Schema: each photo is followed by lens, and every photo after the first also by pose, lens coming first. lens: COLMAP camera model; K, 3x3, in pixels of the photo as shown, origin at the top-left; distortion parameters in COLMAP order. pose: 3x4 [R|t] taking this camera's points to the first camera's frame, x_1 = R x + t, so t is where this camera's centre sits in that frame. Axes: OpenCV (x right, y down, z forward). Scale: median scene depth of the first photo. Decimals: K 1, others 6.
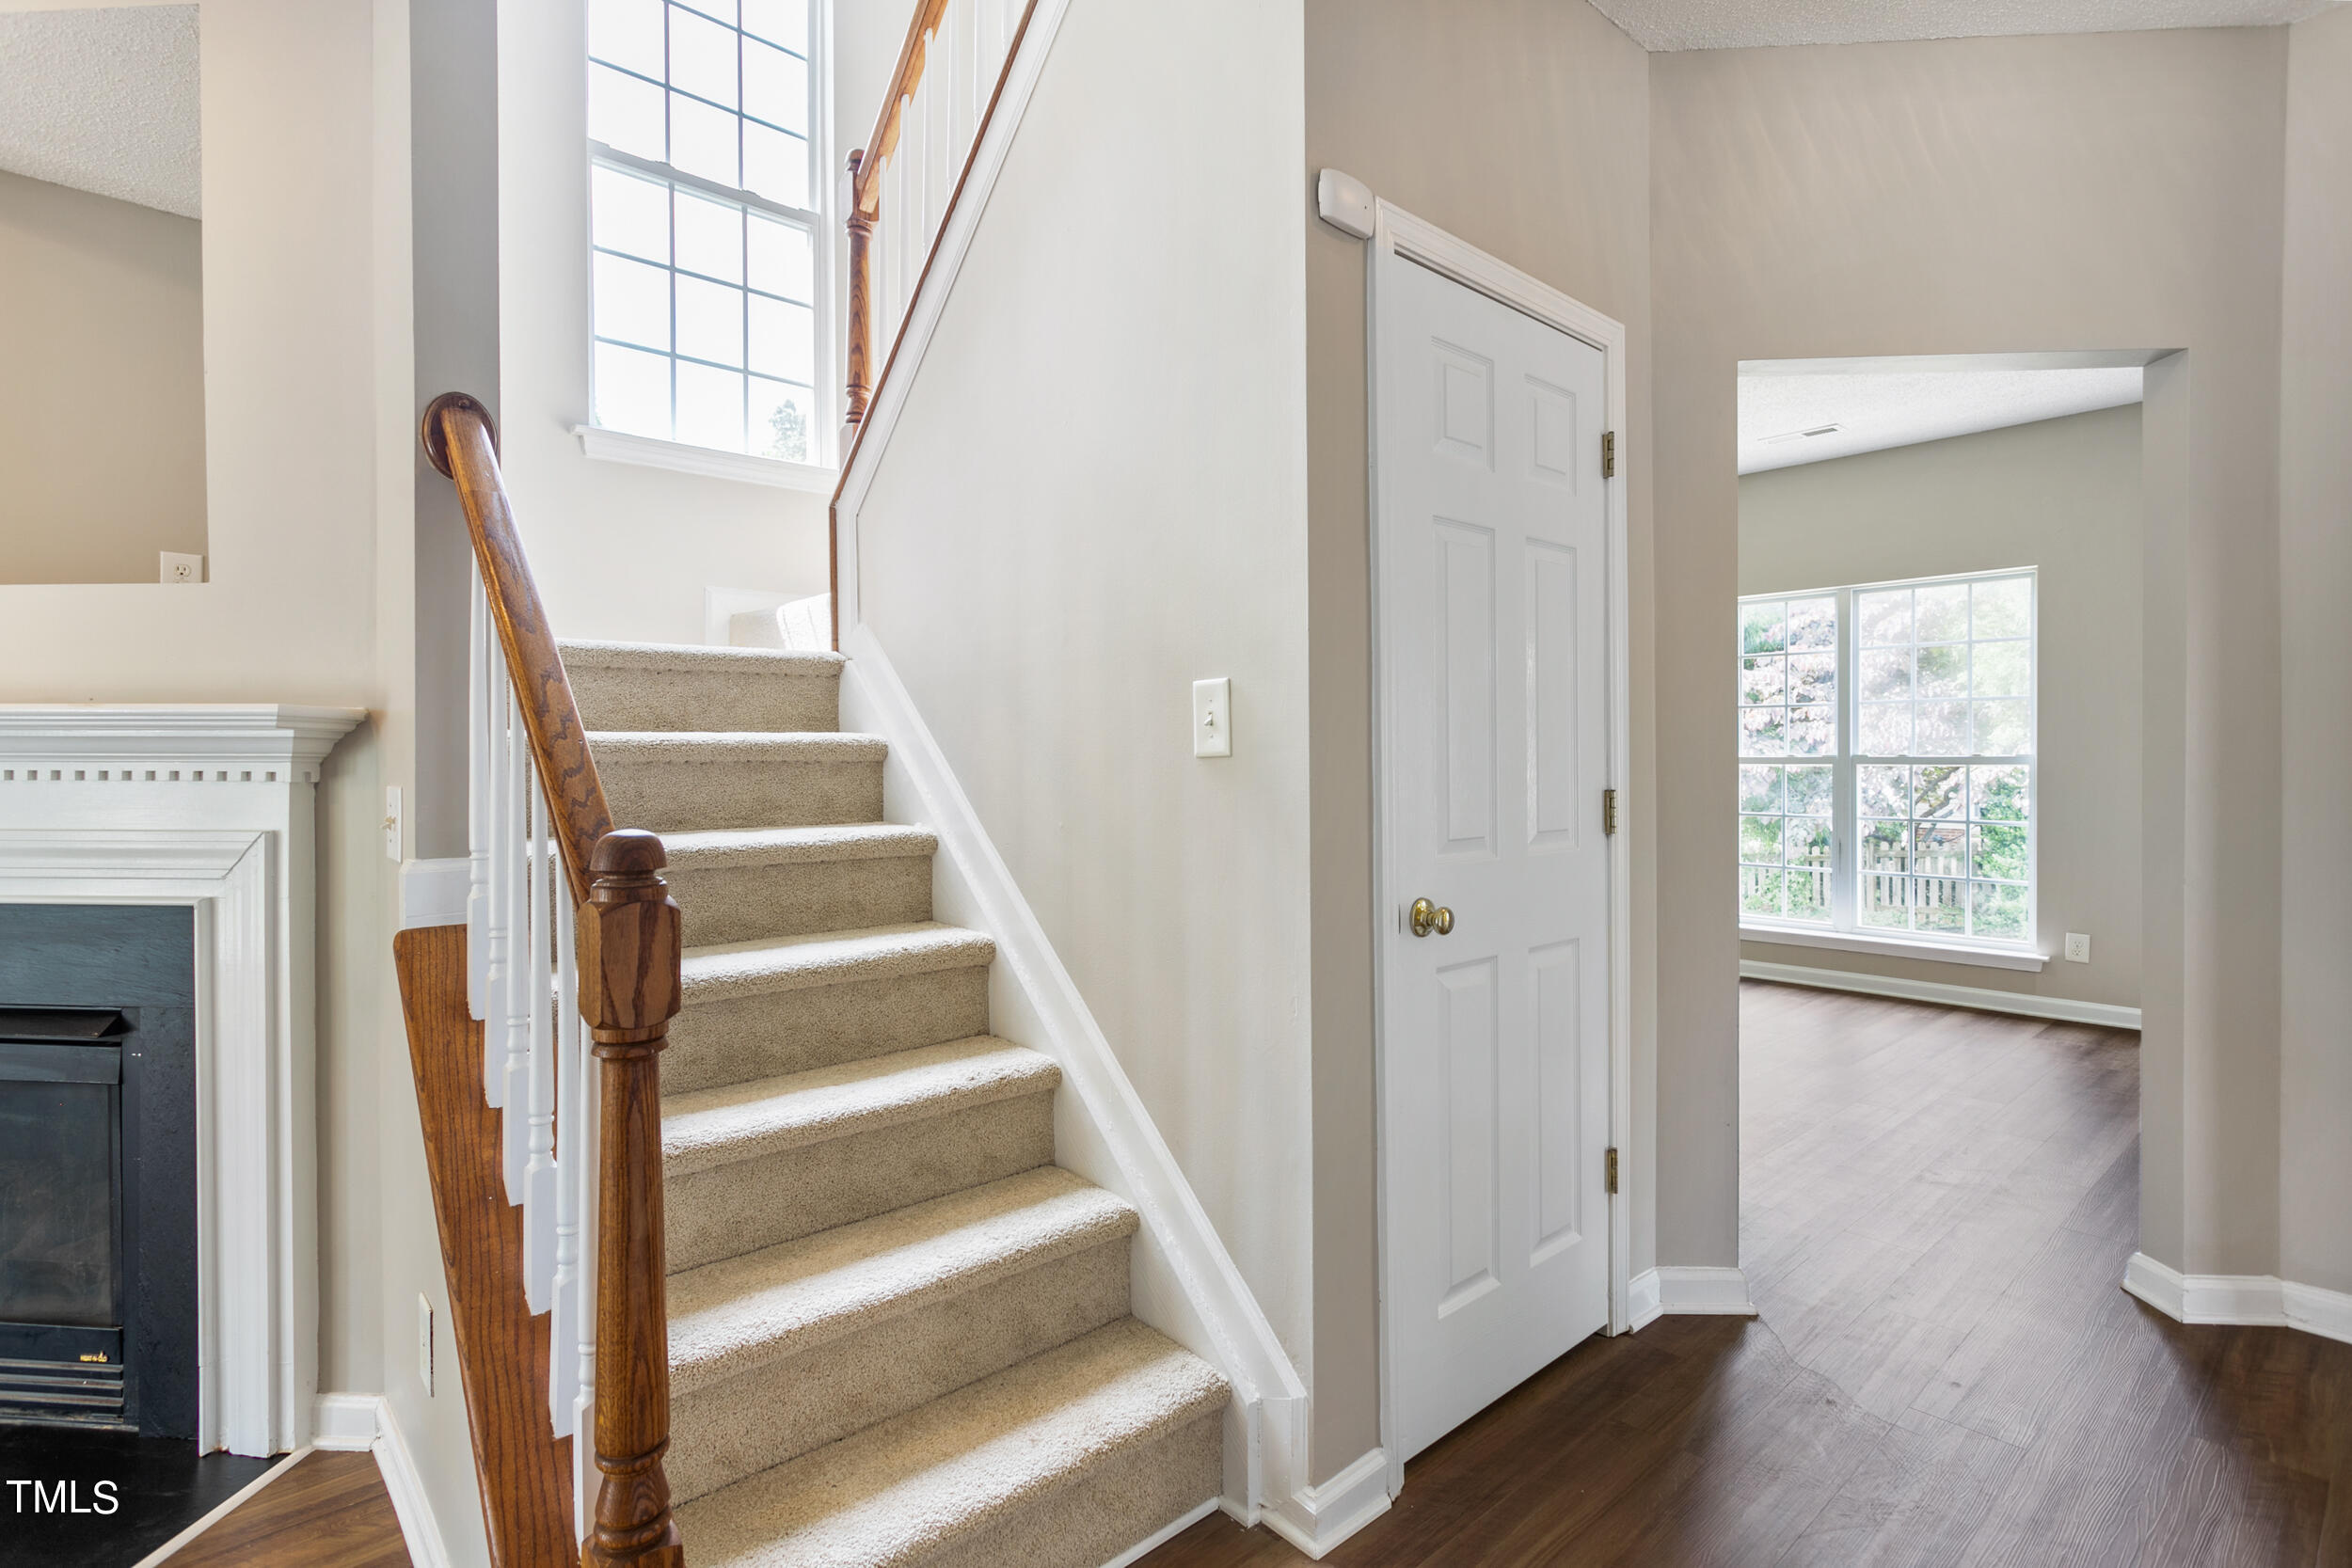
lens RADIAL K [[1131.8, 0, 1196.0], [0, 1131.8, 769.0], [0, 0, 1]] dist [0.000458, 0.000987]
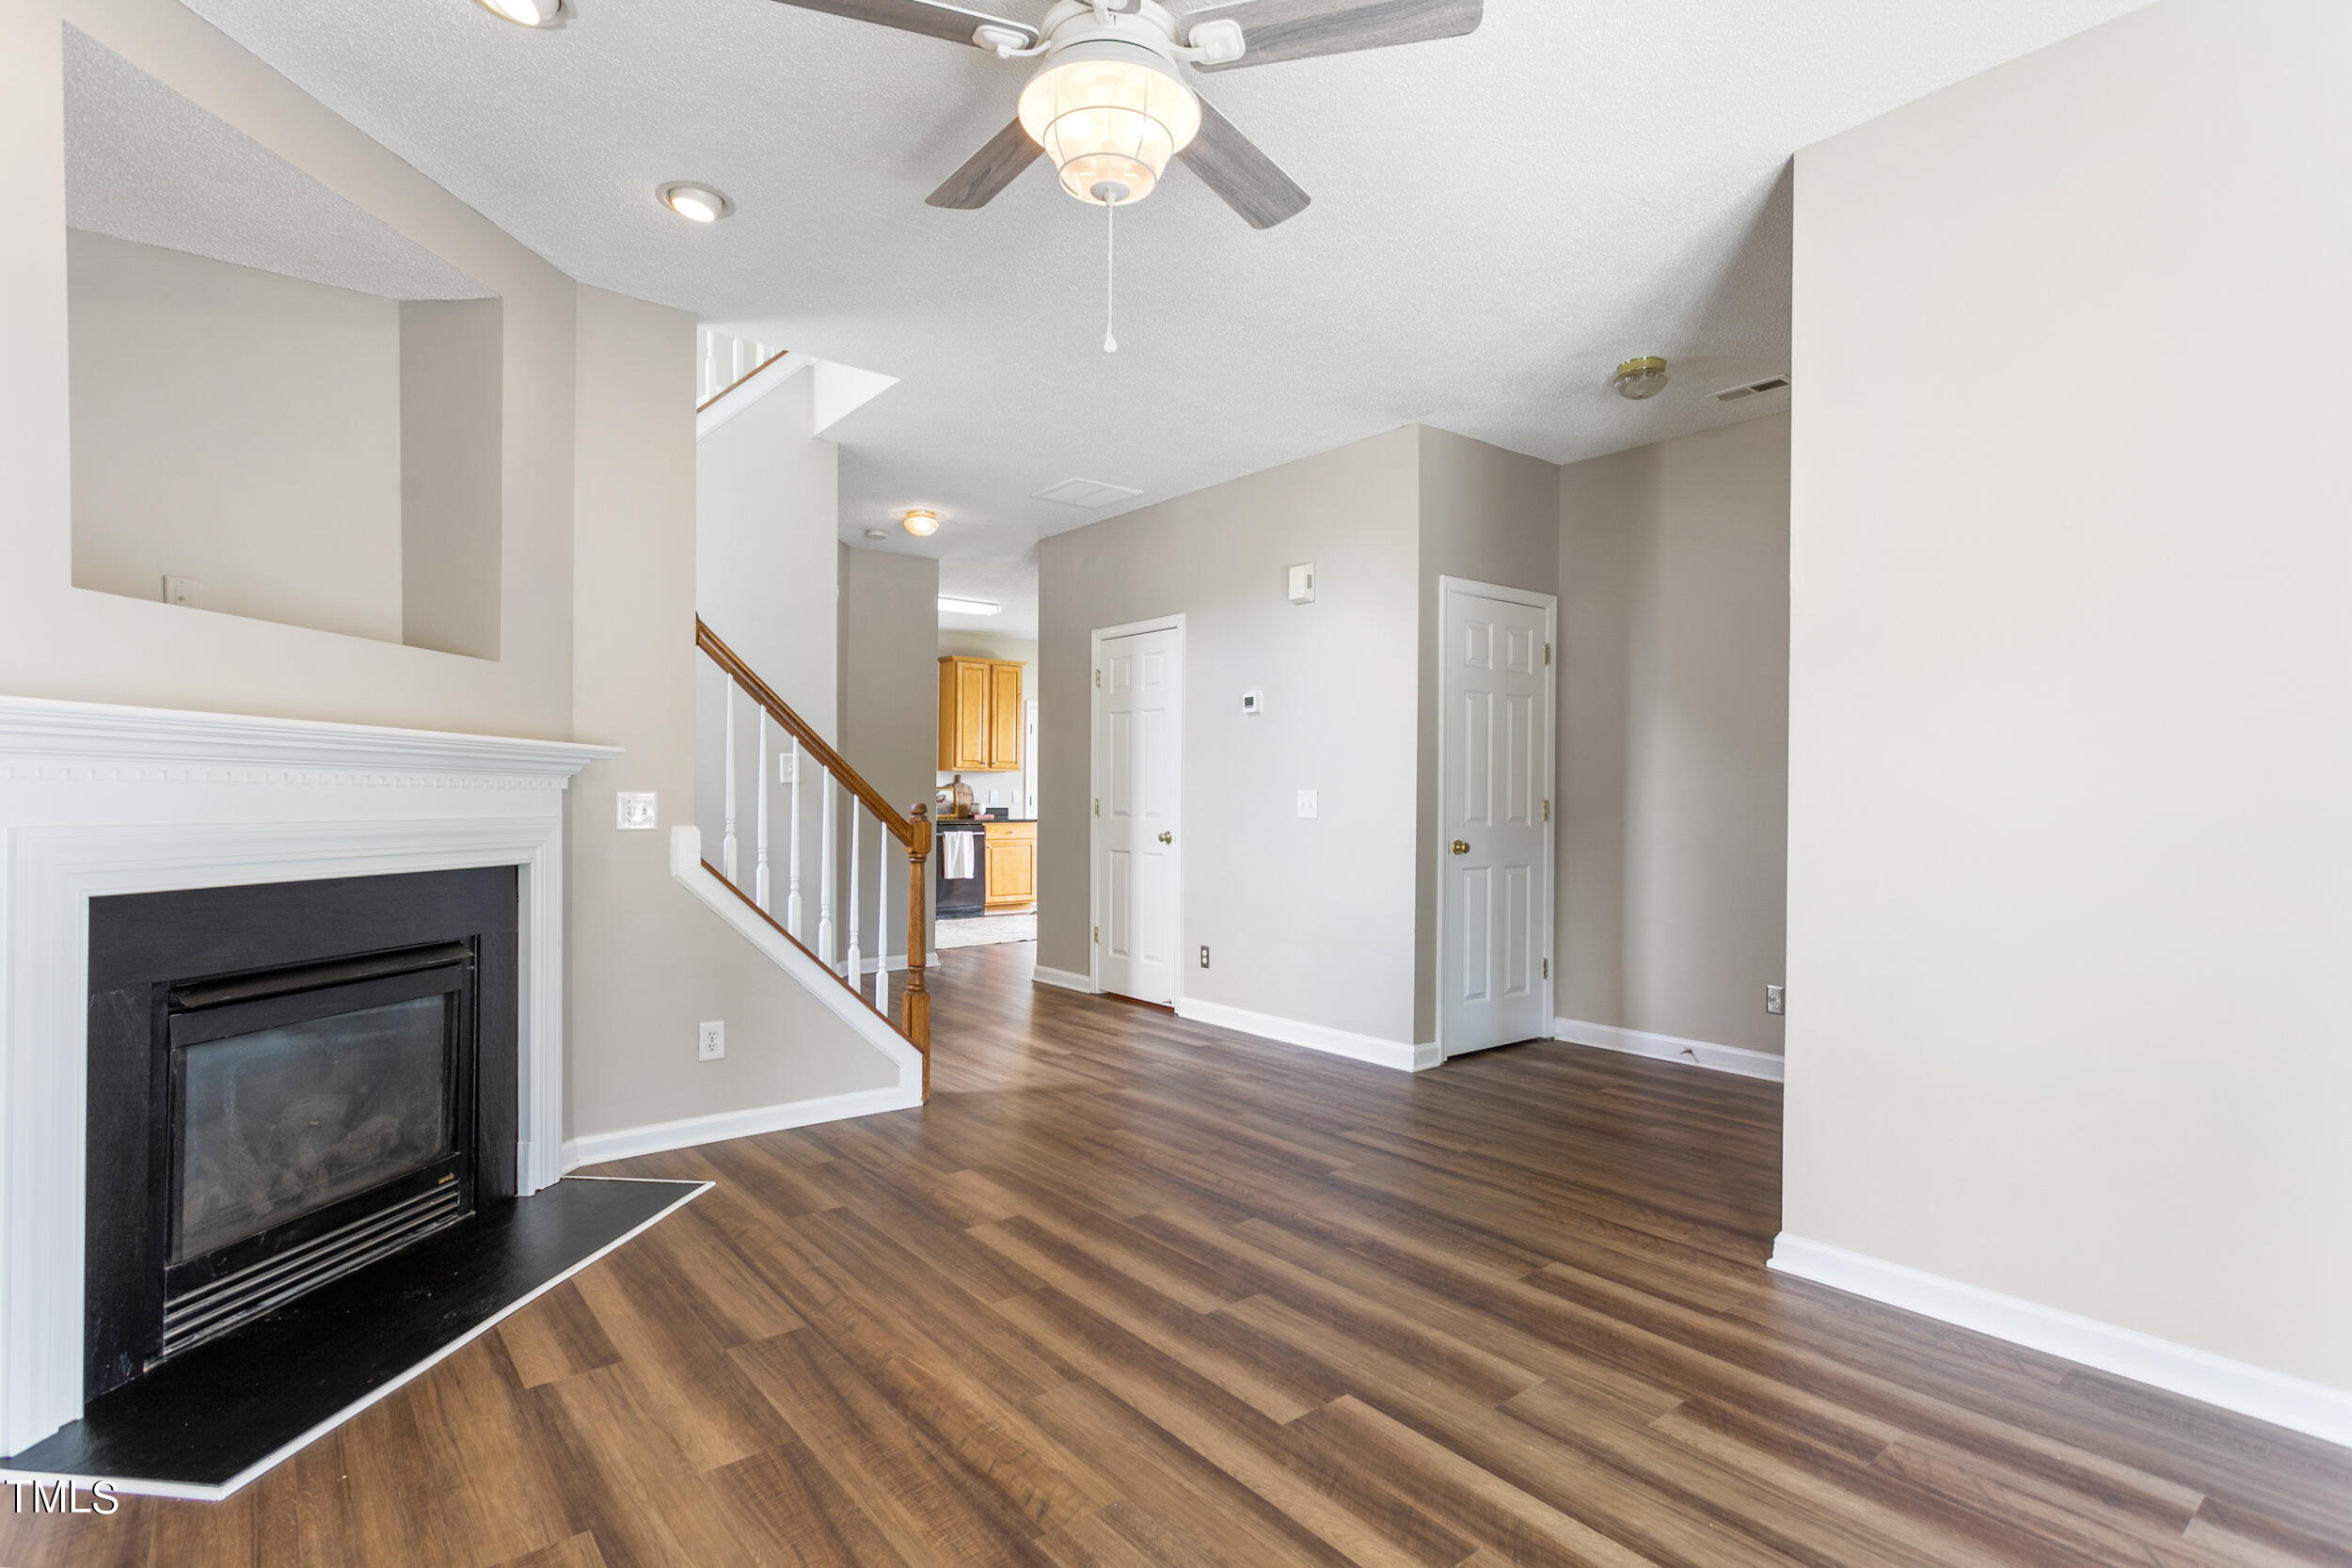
lens RADIAL K [[1131.8, 0, 1213.3], [0, 1131.8, 787.4], [0, 0, 1]] dist [0.000458, 0.000987]
pose [[0.020209, 0.011523, 0.999729, -2.475833], [-0.006334, 0.999915, -0.011397, 0.021947], [-0.999776, -0.006101, 0.020281, -0.025635]]
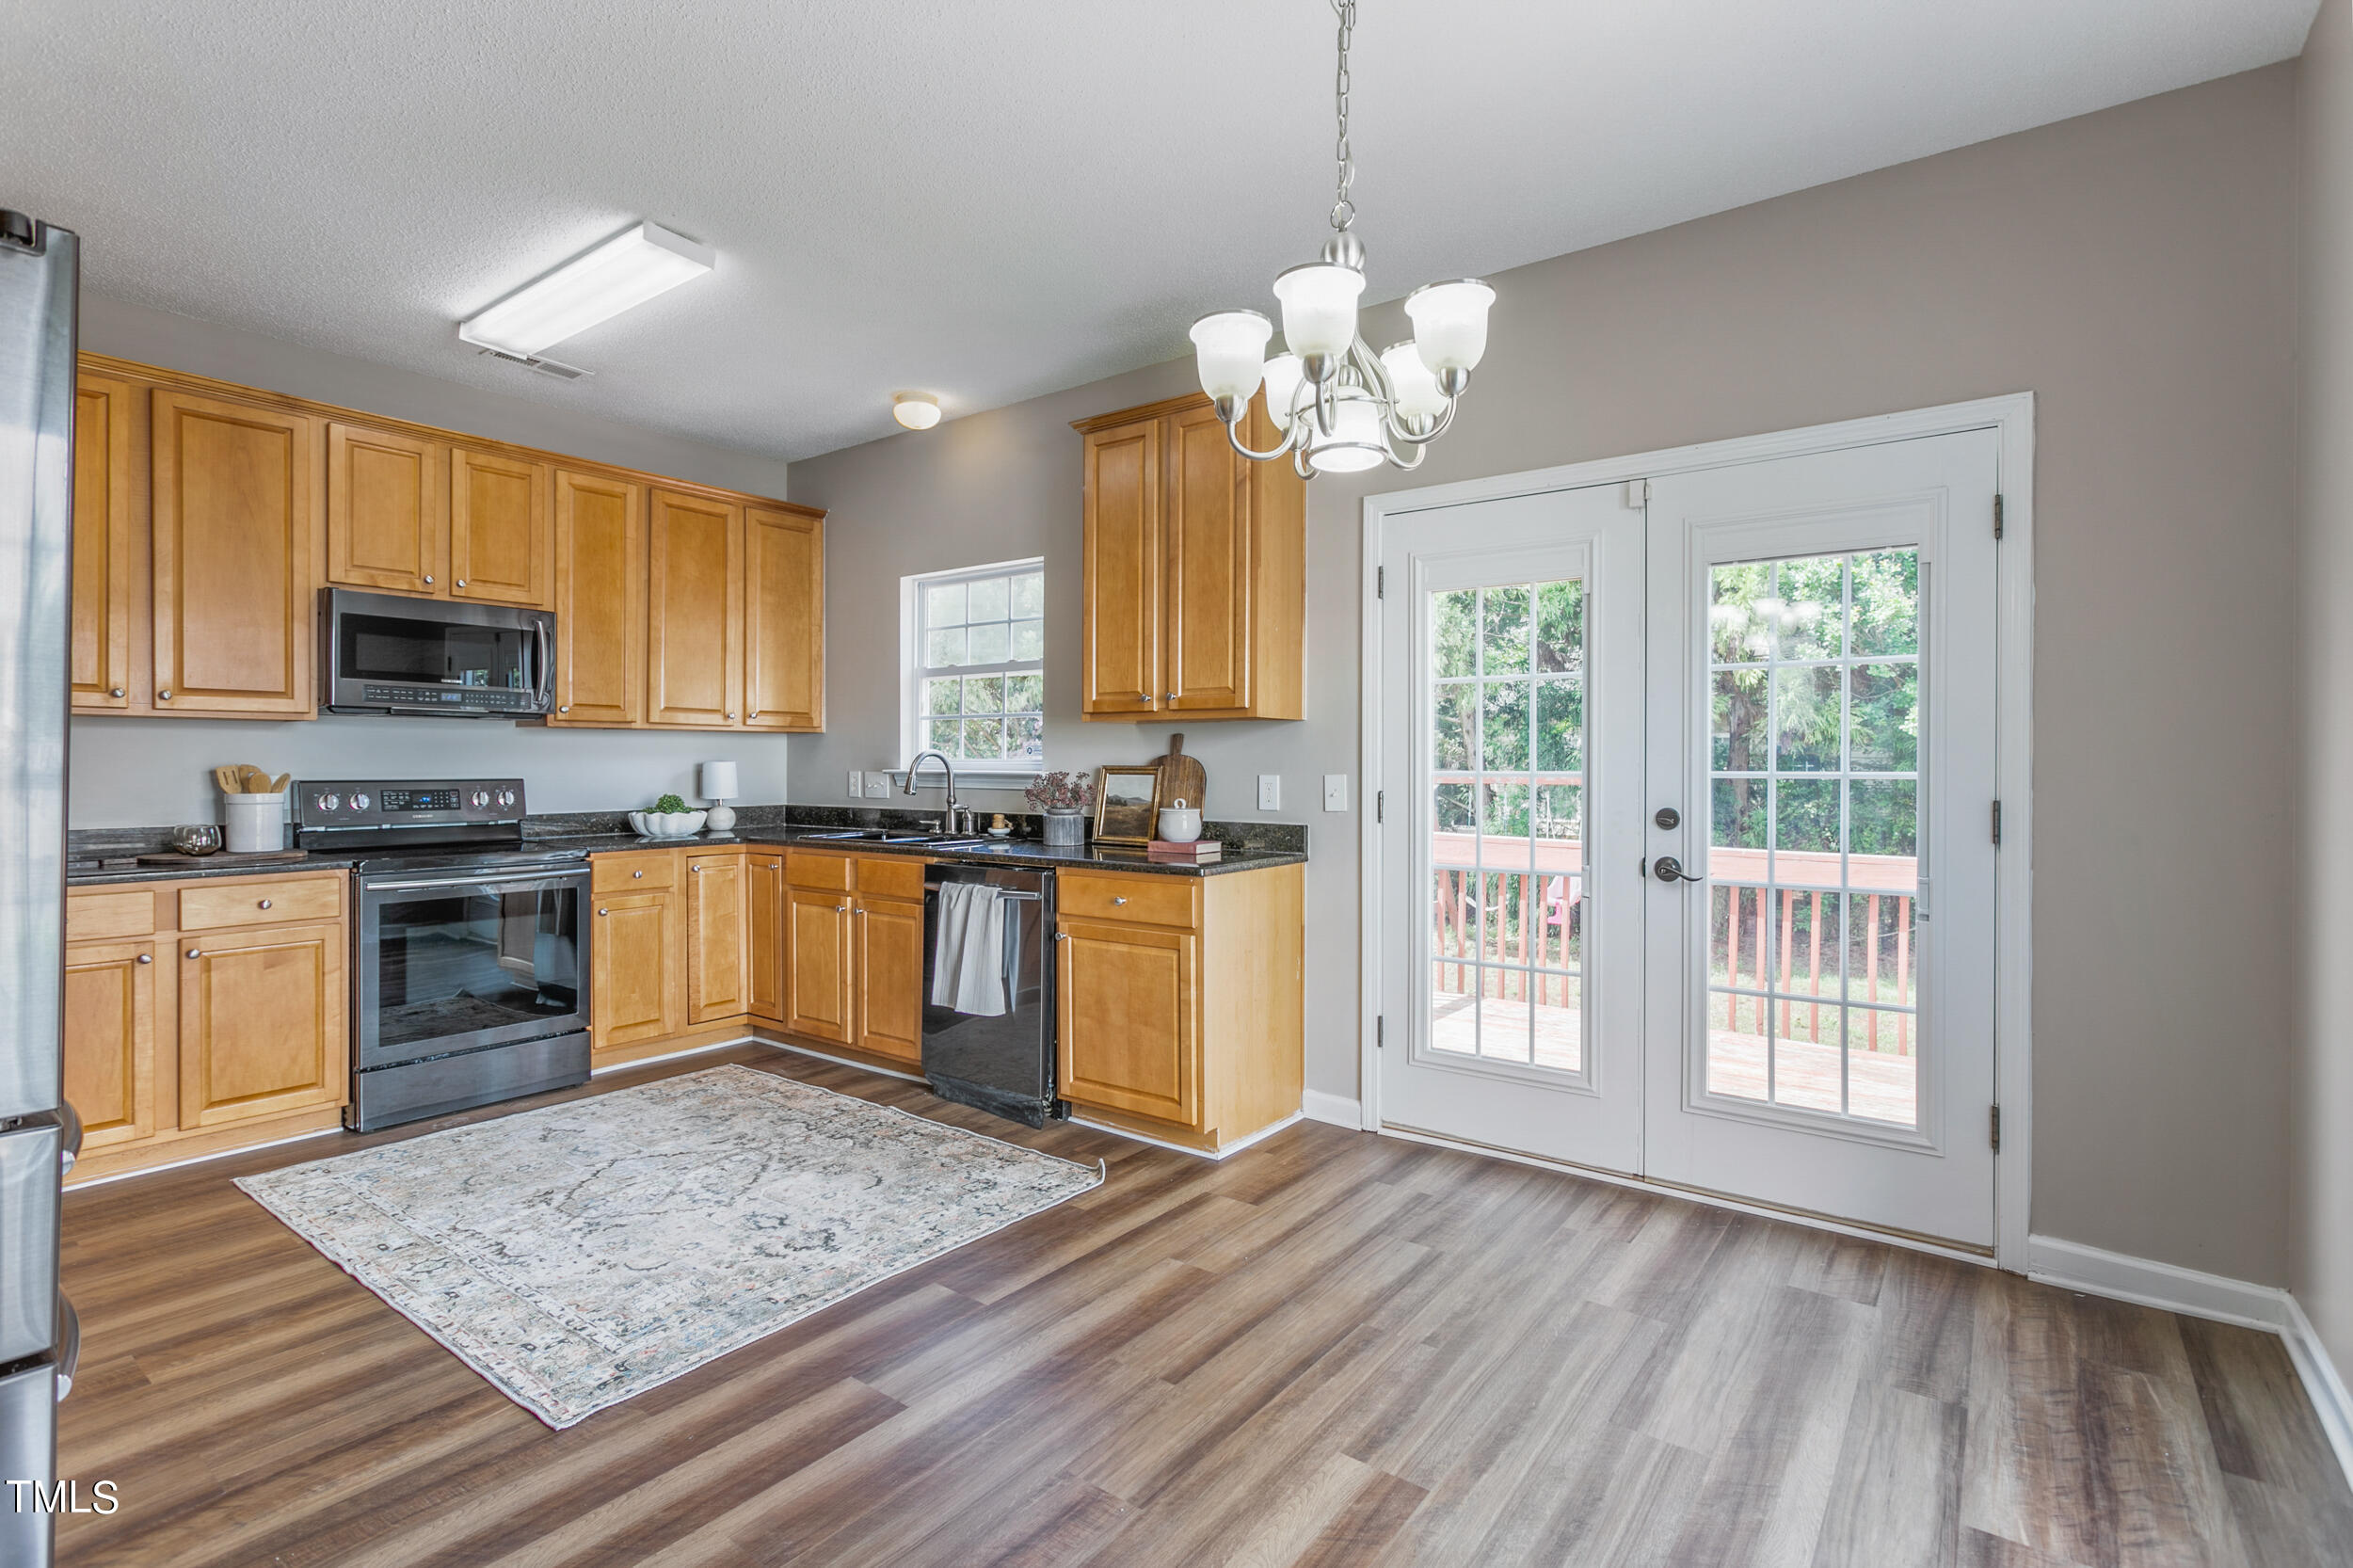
lens RADIAL K [[1132.4, 0, 1177.9], [0, 1132.4, 768.4], [0, 0, 1]] dist [0.000458, 0.000987]
pose [[0.982548, -0.000748, 0.186009, 2.842914], [0.000243, 0.999996, 0.002734, -0.037871], [-0.186010, -0.002641, 0.982544, -0.763580]]
